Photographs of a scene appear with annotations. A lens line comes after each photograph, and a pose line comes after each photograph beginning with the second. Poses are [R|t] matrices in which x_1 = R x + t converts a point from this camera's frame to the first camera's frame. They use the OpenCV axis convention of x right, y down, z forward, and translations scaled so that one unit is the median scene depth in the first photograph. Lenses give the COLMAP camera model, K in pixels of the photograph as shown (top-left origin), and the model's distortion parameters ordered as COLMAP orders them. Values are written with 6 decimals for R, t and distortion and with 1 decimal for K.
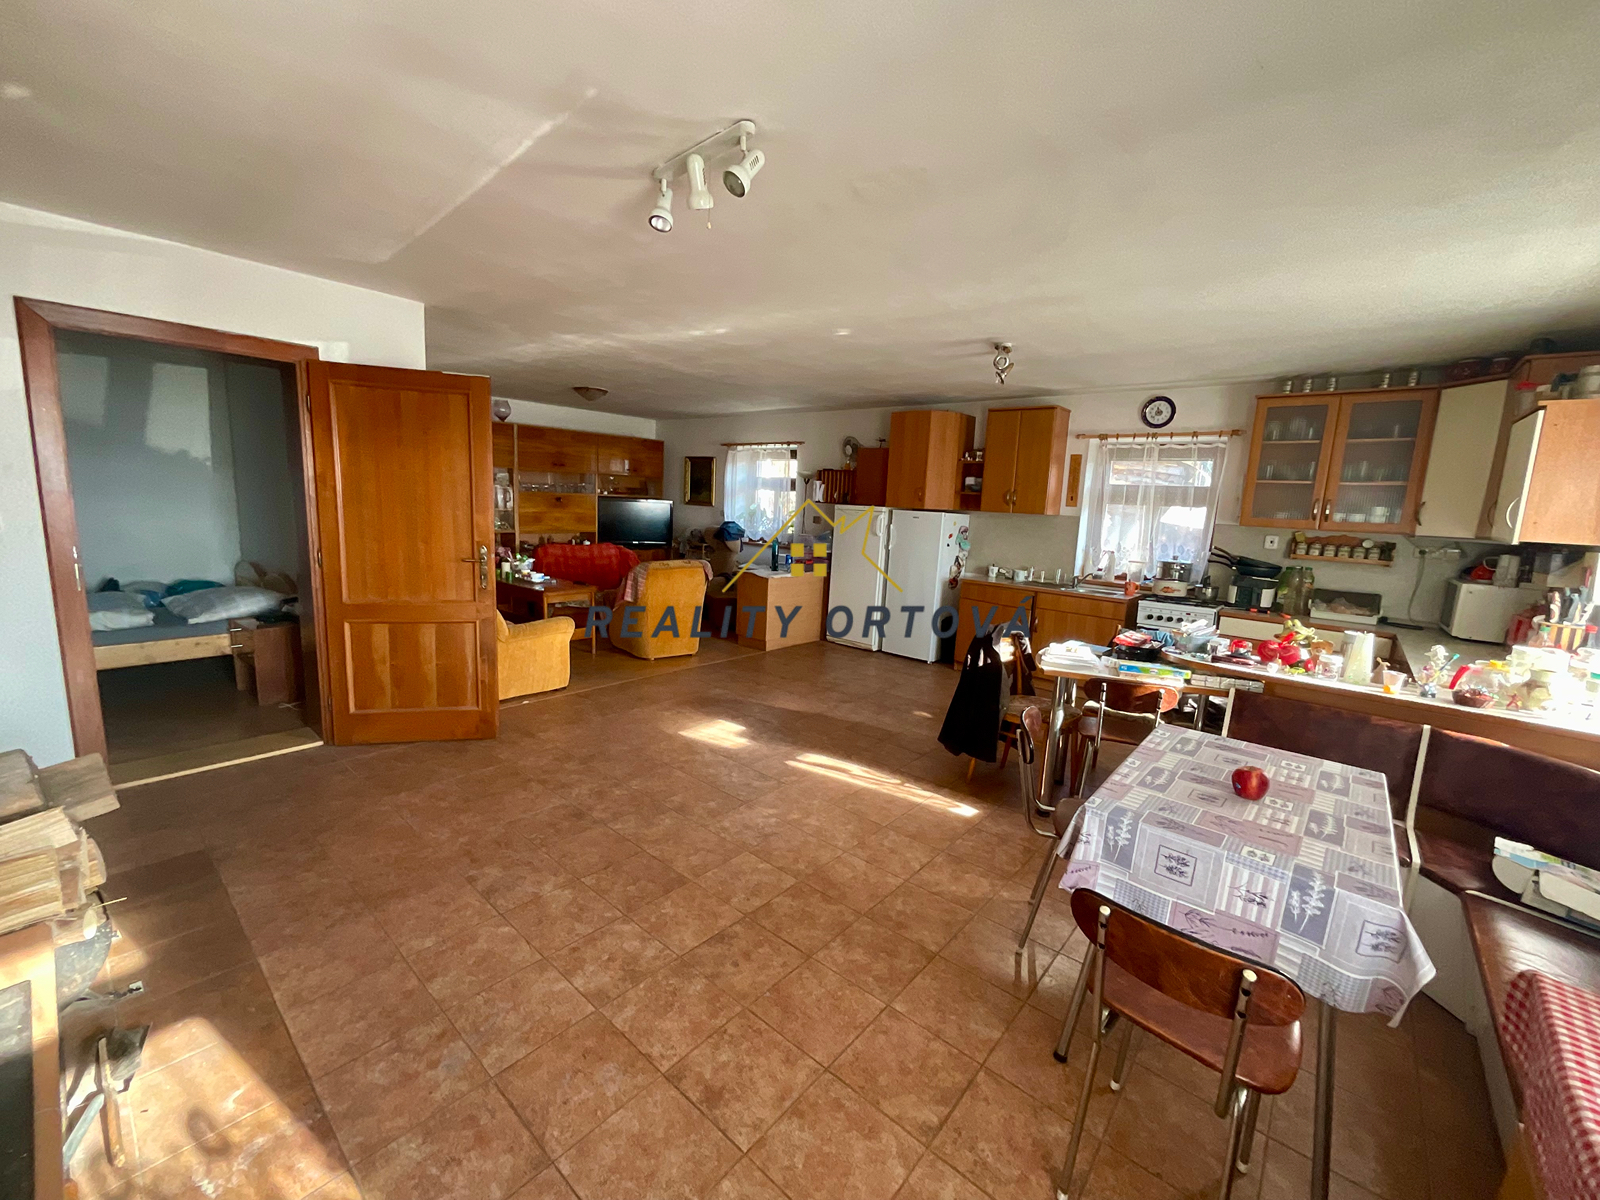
lens RADIAL K [[638.0, 0, 806.4], [0, 638.0, 598.9], [0, 0, 1]] dist [-0.002019, 0.000010]
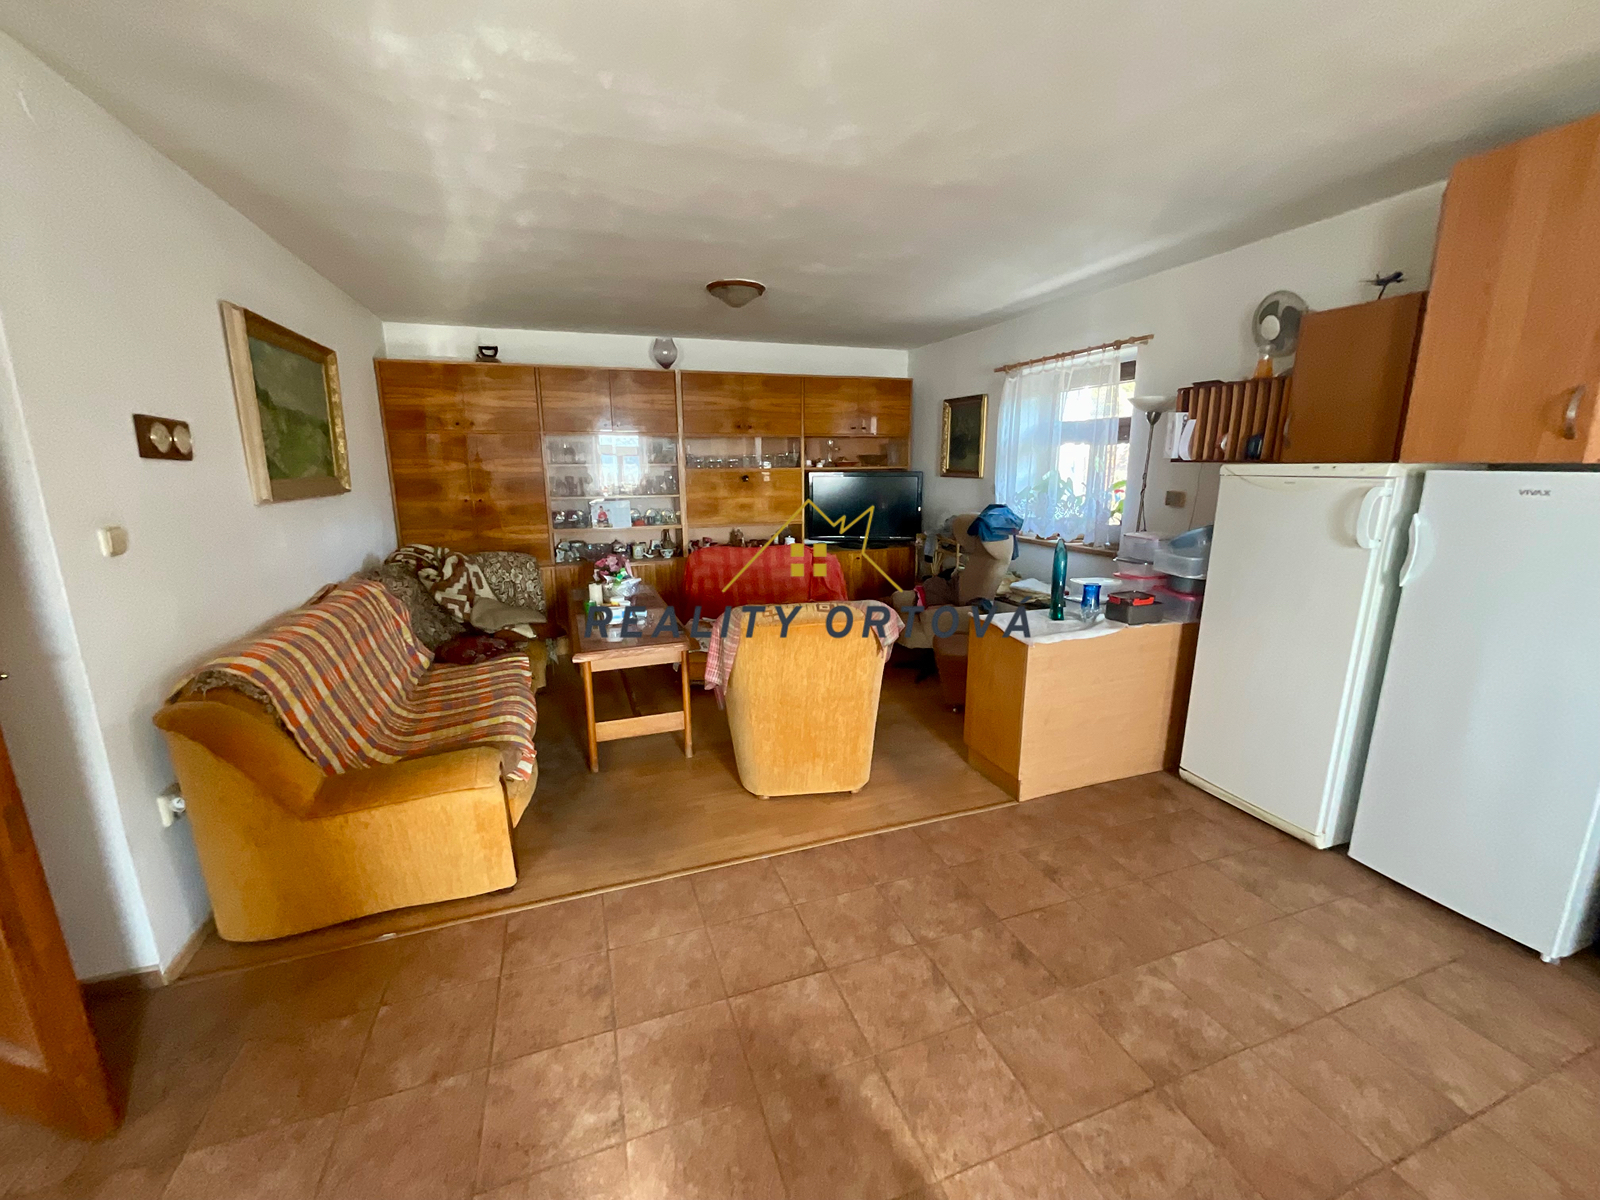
lens RADIAL K [[638.0, 0, 806.4], [0, 638.0, 598.9], [0, 0, 1]] dist [-0.002019, 0.000010]
pose [[0.866871, 0.052478, -0.495762, 0.019391], [-0.030655, 0.998173, 0.052057, -0.069576], [0.497589, -0.029929, 0.866897, 0.475305]]
